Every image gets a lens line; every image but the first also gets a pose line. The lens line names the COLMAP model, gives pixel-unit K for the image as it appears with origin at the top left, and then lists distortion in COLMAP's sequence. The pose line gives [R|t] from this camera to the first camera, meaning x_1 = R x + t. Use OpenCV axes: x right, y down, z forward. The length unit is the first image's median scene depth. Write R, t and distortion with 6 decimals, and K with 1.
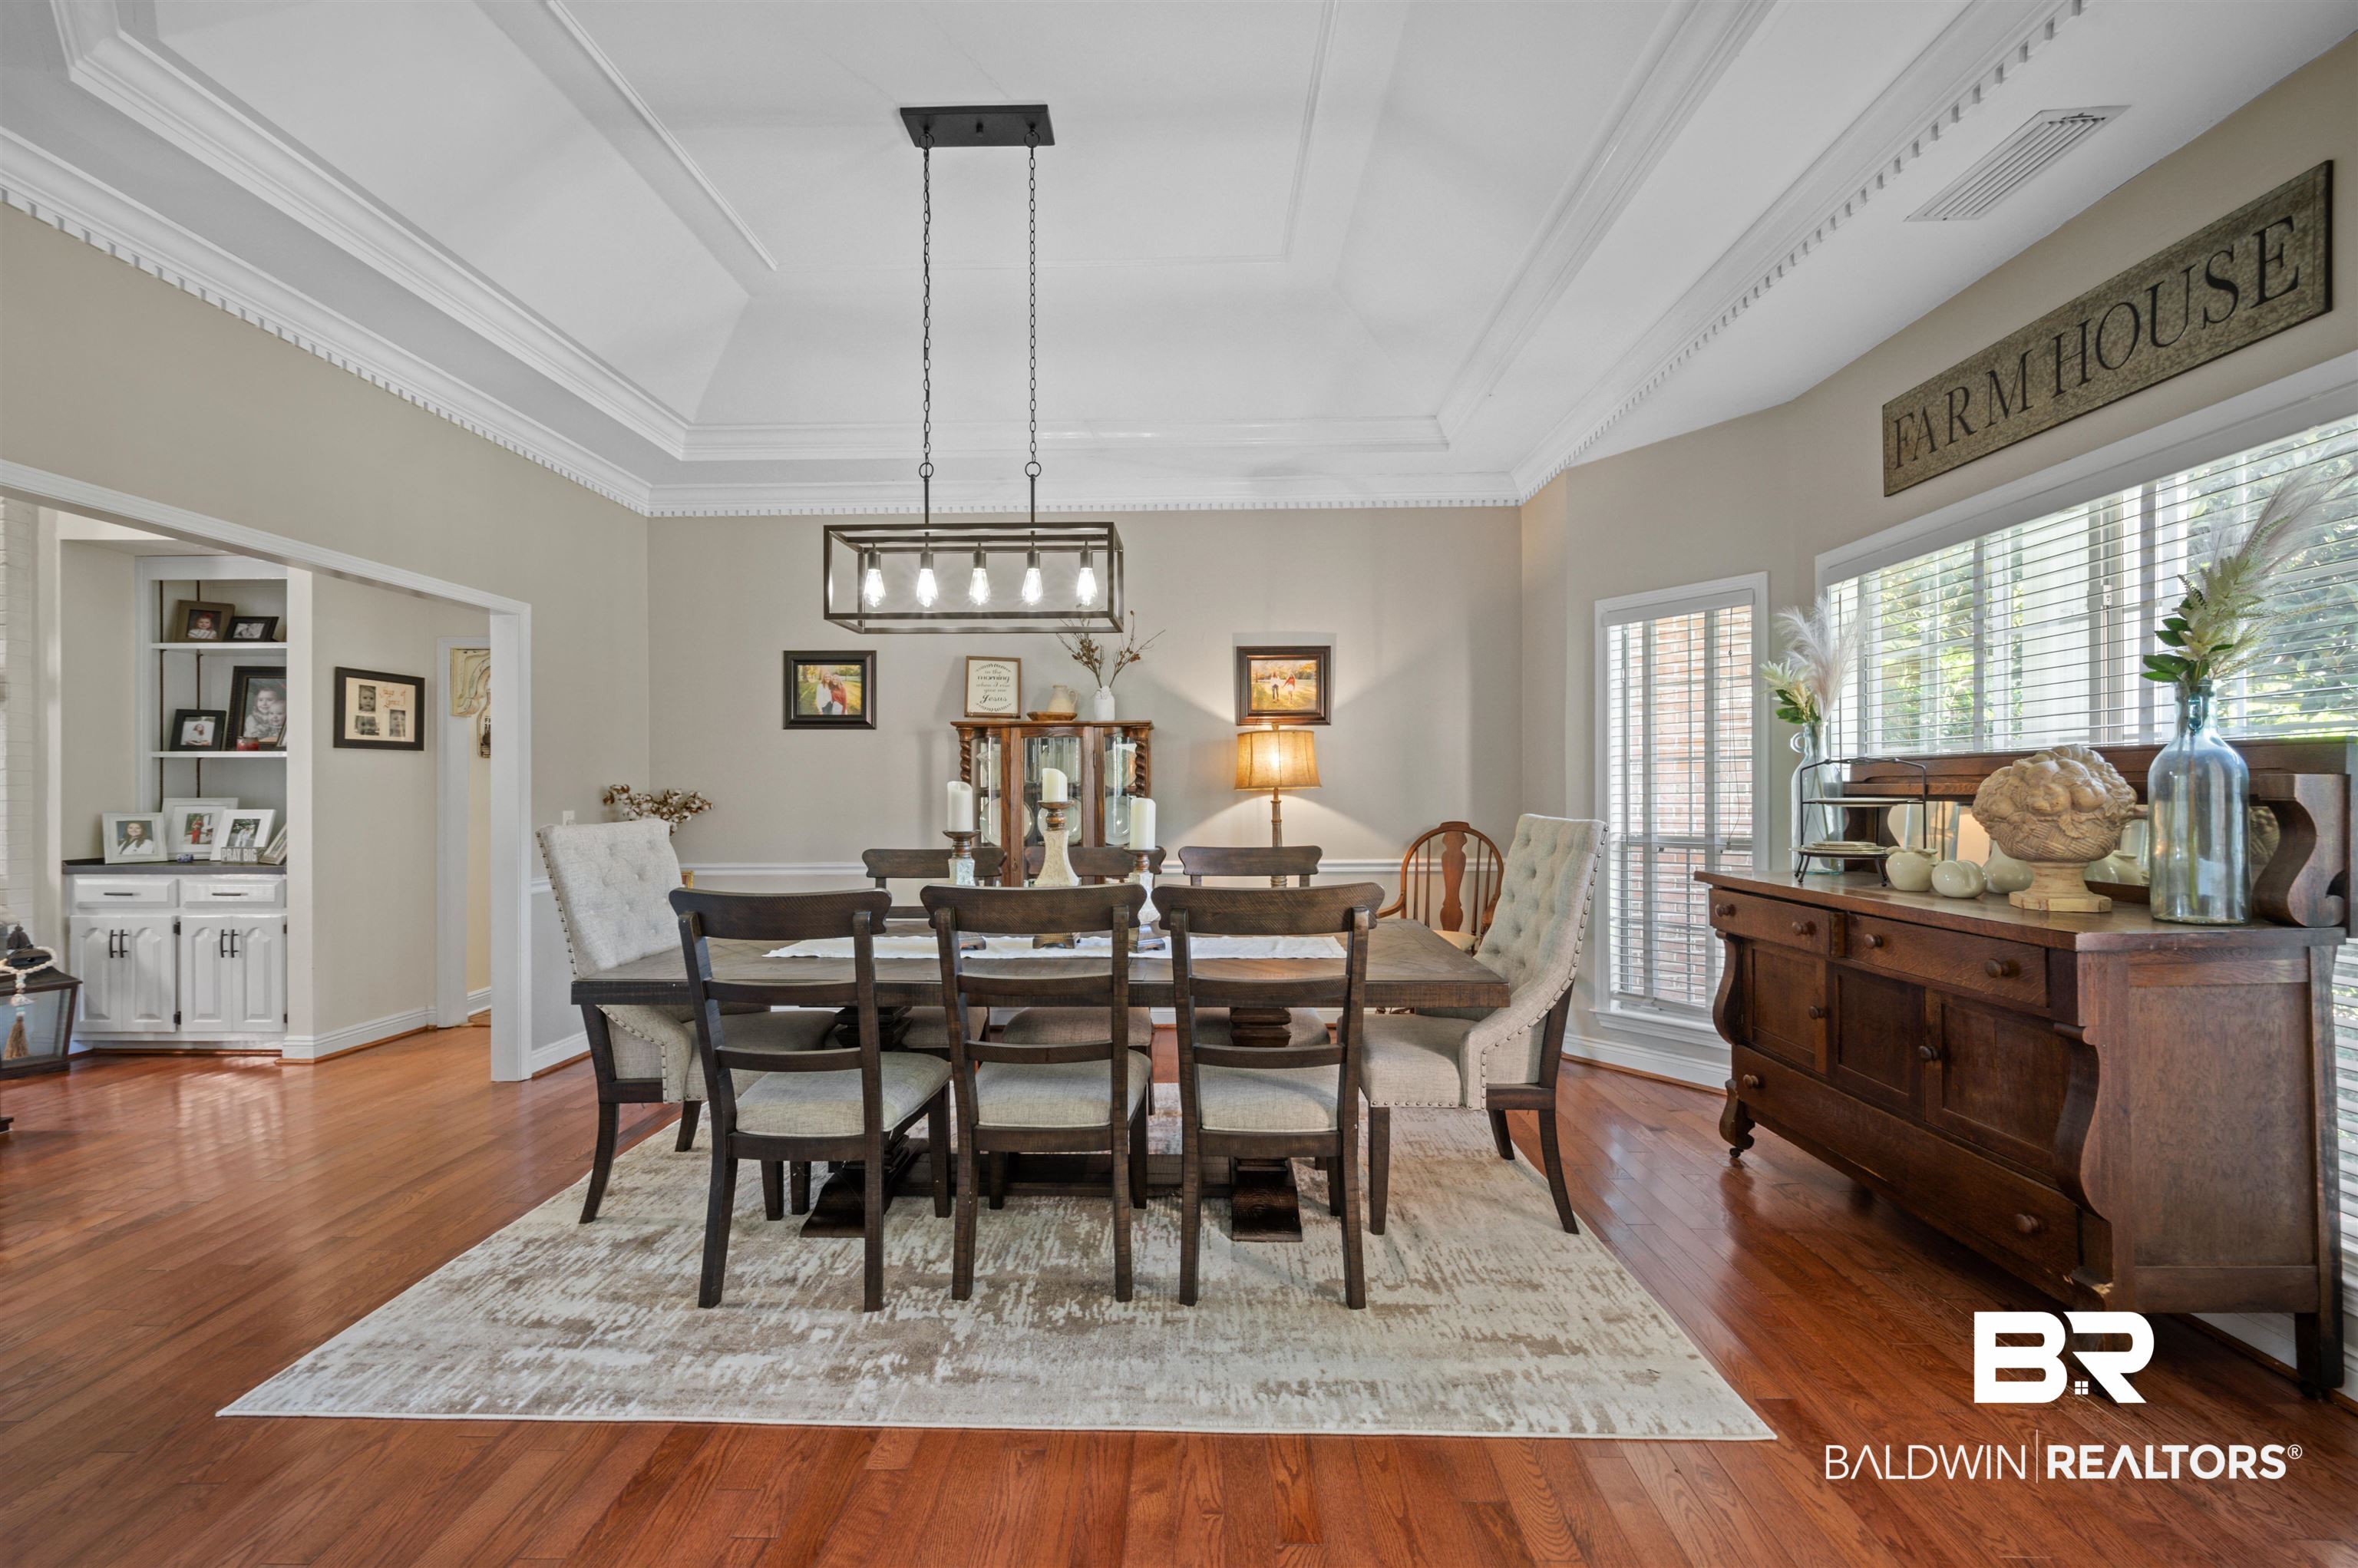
lens RADIAL K [[936.1, 0, 1190.3], [0, 936.1, 790.9], [0, 0, 1]] dist [-0.001656, -0.000704]
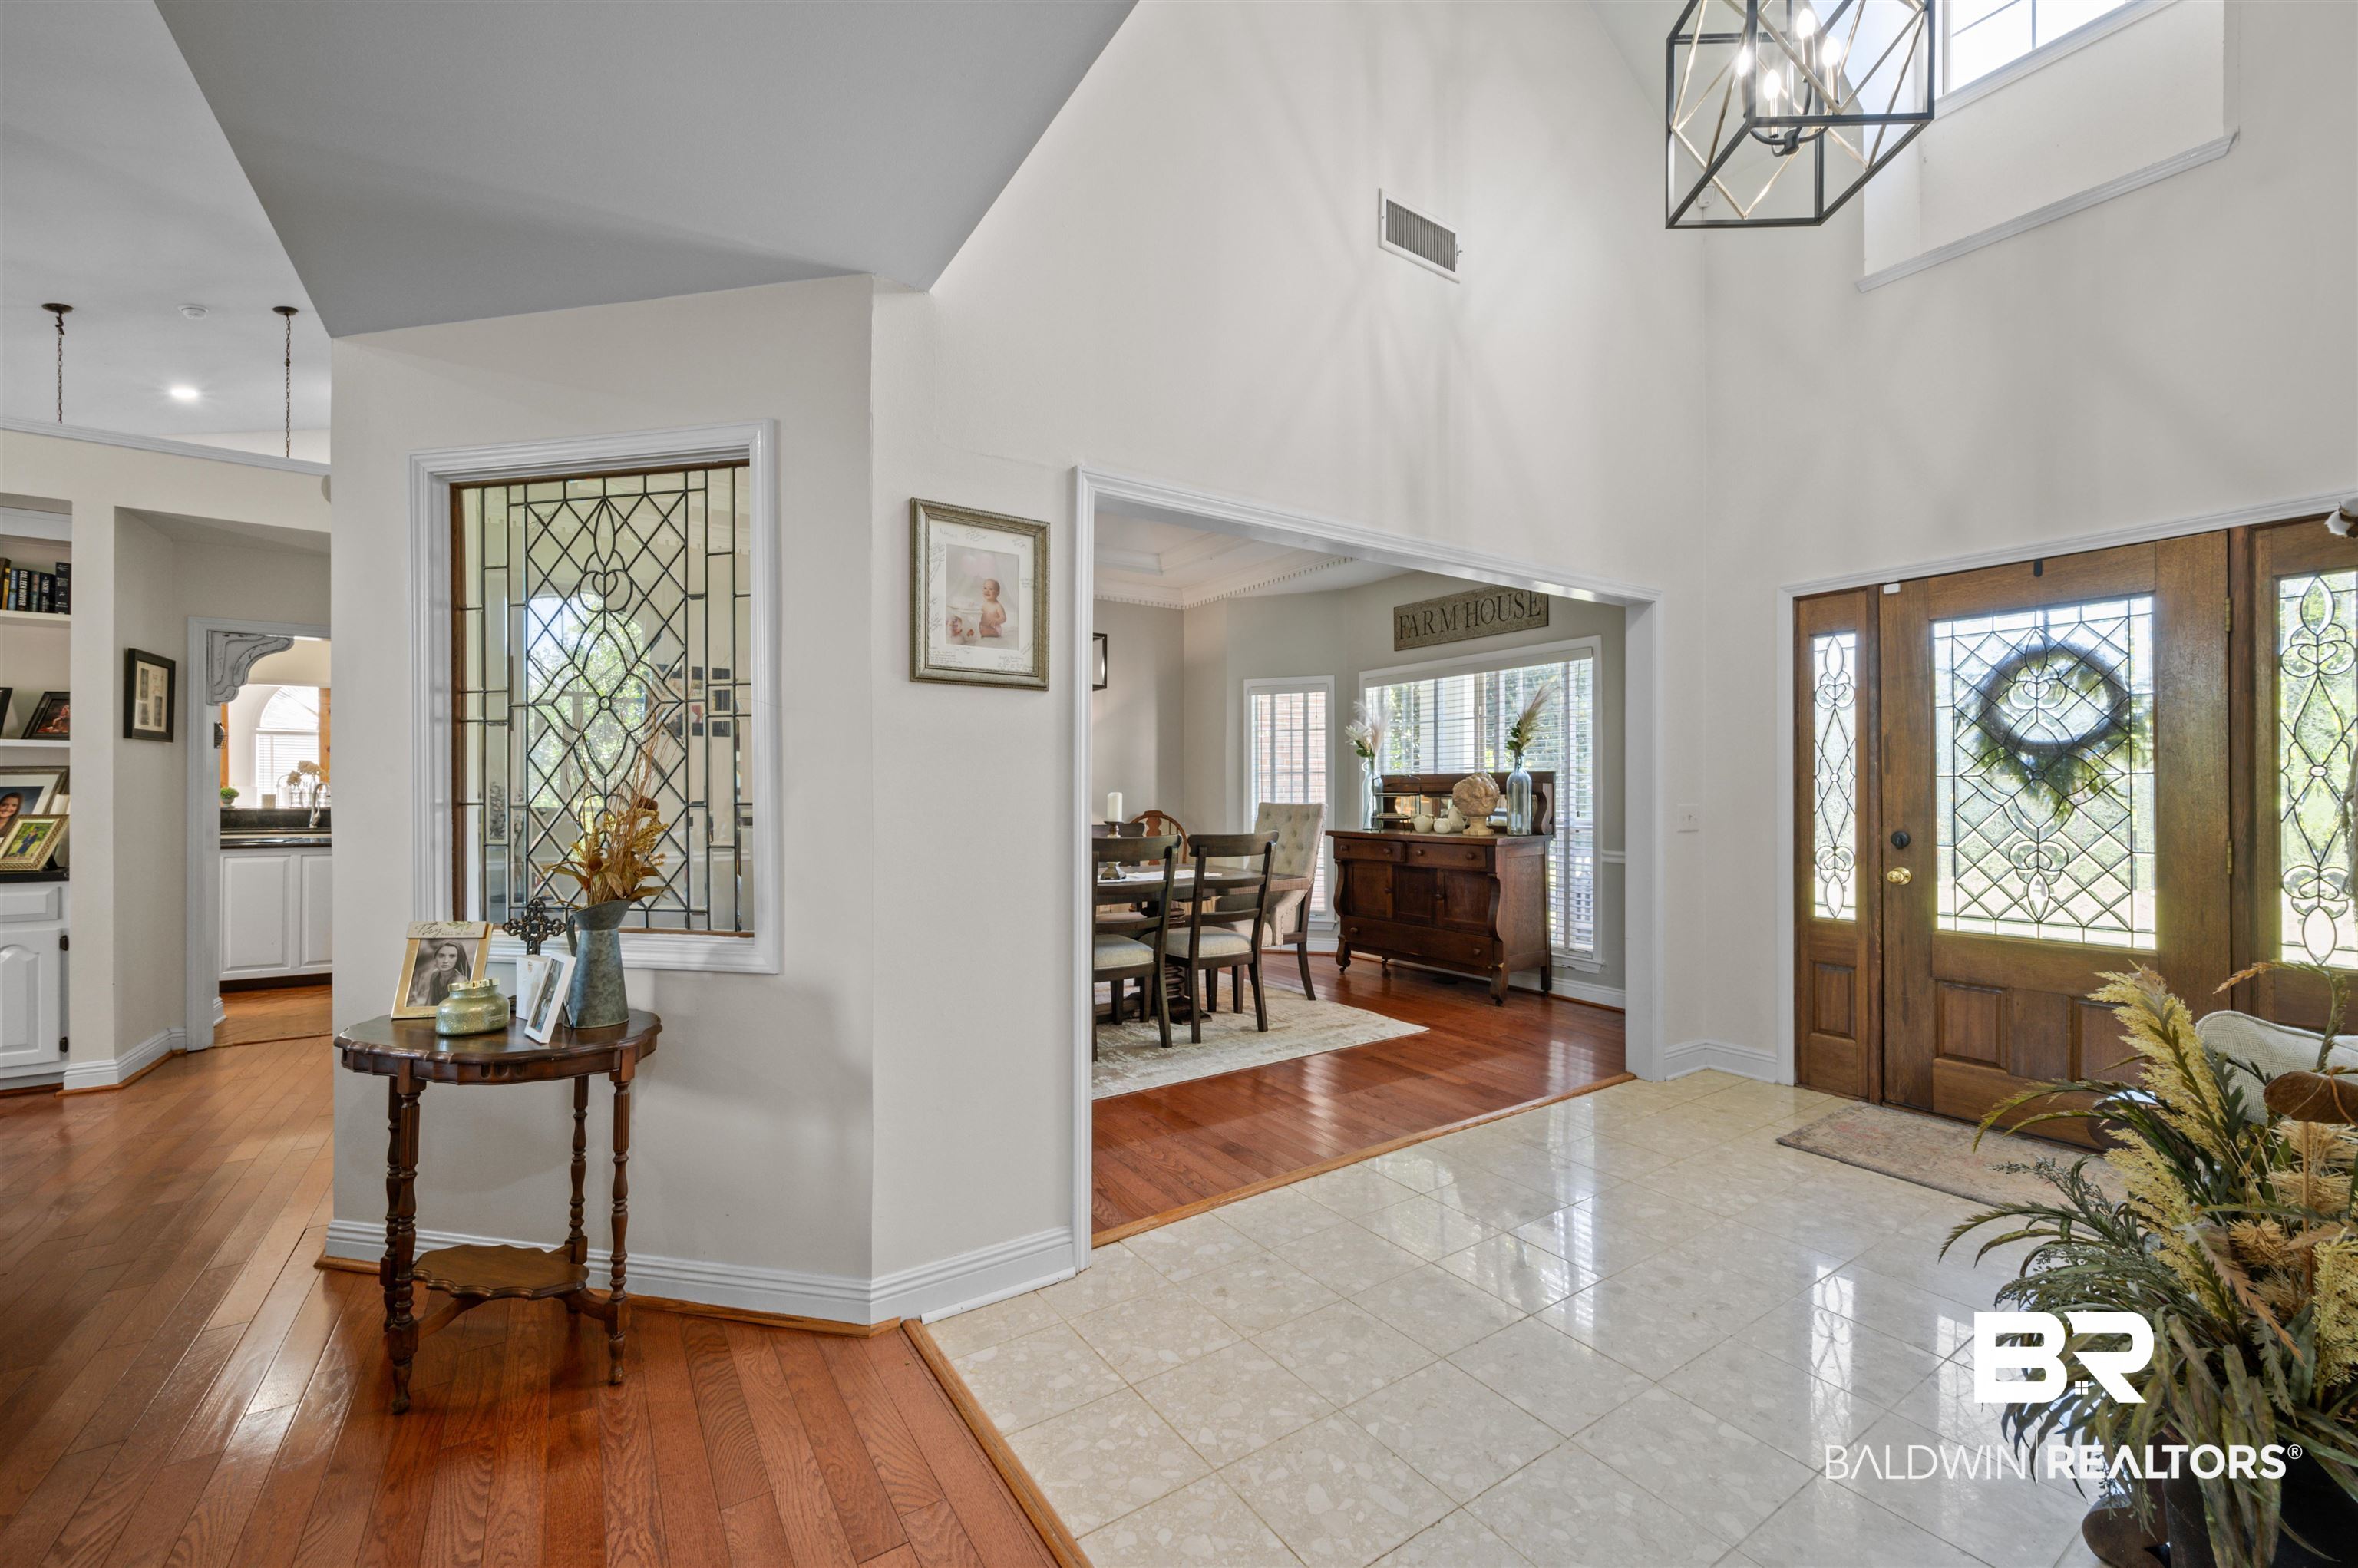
lens RADIAL K [[936.1, 0, 1192.9], [0, 936.1, 794.0], [0, 0, 1]] dist [-0.001656, -0.000704]
pose [[0.814811, 0.000553, 0.579726, -1.114519], [-0.000335, 1.000000, -0.000483, 0.013389], [-0.579726, 0.000199, 0.814811, -0.599644]]
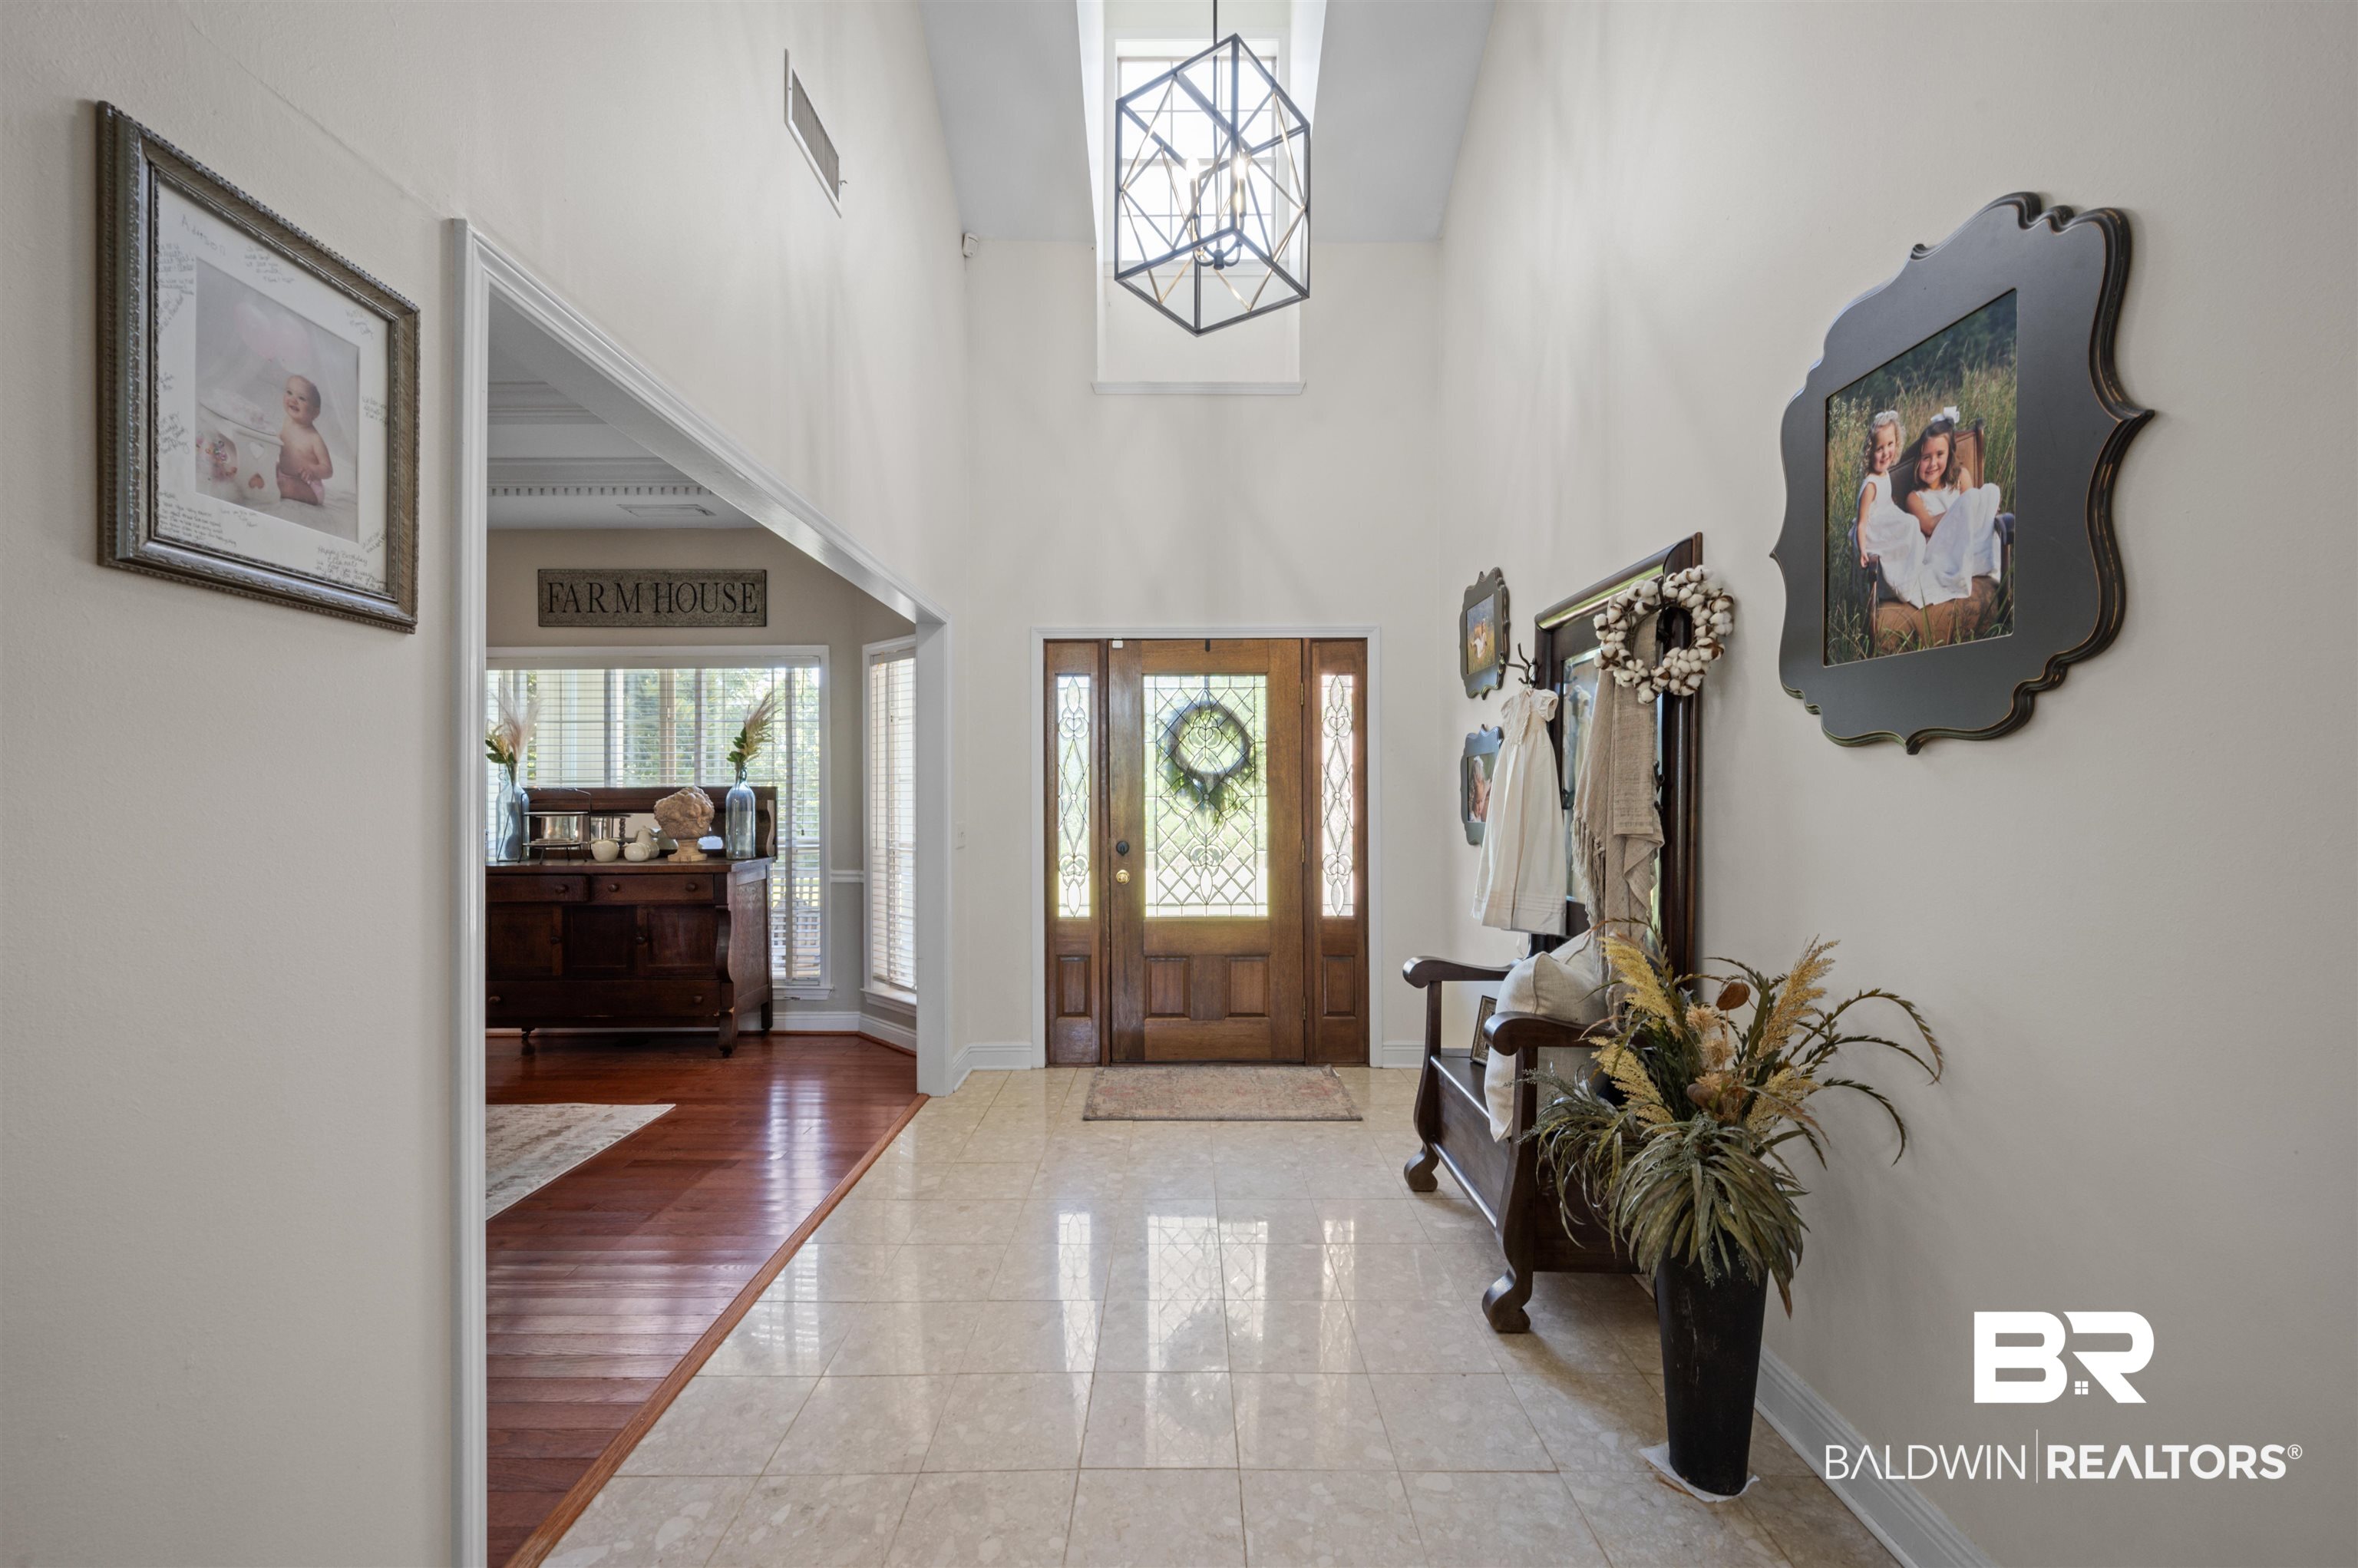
lens RADIAL K [[936.1, 0, 1186.1], [0, 936.1, 801.7], [0, 0, 1]] dist [-0.001656, -0.000704]
pose [[-0.027570, 0.001844, 0.999618, -1.183656], [0.005120, 0.999985, -0.001703, -0.002502], [-0.999607, 0.005071, -0.027579, -0.097807]]
